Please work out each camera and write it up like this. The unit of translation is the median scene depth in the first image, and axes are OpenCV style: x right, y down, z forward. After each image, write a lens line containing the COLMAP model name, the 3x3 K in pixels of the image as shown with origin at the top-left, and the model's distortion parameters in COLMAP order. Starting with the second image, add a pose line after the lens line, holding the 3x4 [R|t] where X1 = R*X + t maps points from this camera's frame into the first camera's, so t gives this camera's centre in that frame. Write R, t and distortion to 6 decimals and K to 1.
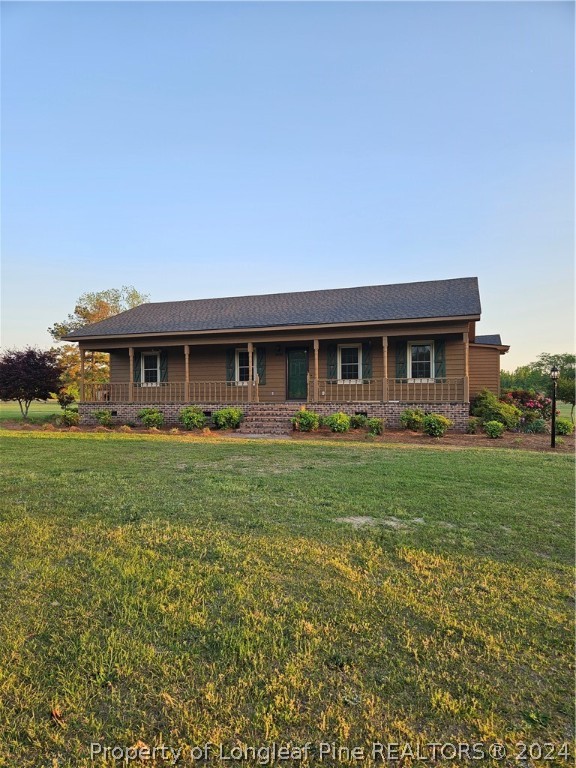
lens RADIAL K [[519.9, 0, 283.0], [0, 519.9, 385.4], [0, 0, 1]] dist [0.070822, -0.050786]
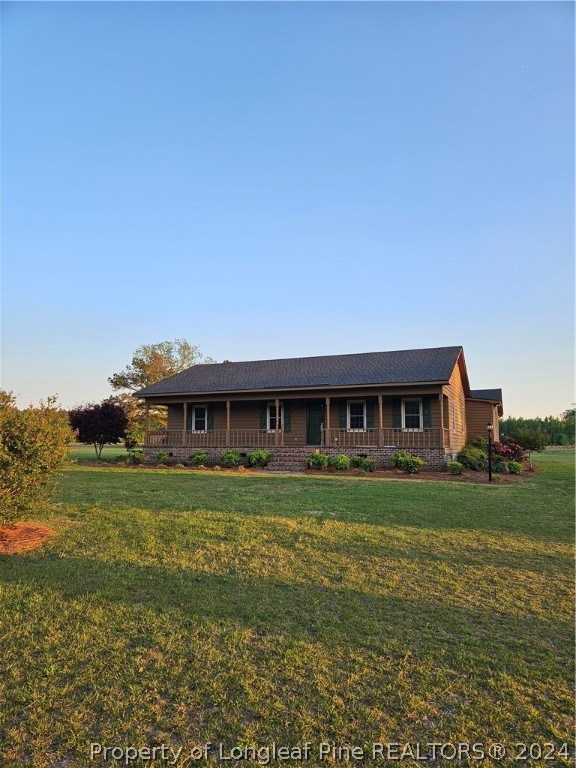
lens RADIAL K [[519.9, 0, 290.5], [0, 519.9, 384.2], [0, 0, 1]] dist [0.070822, -0.050786]
pose [[0.997339, -0.001908, -0.072879, 0.062638], [-0.004517, 0.996119, -0.087896, -0.006859], [0.072764, 0.087991, 0.993460, -0.267975]]
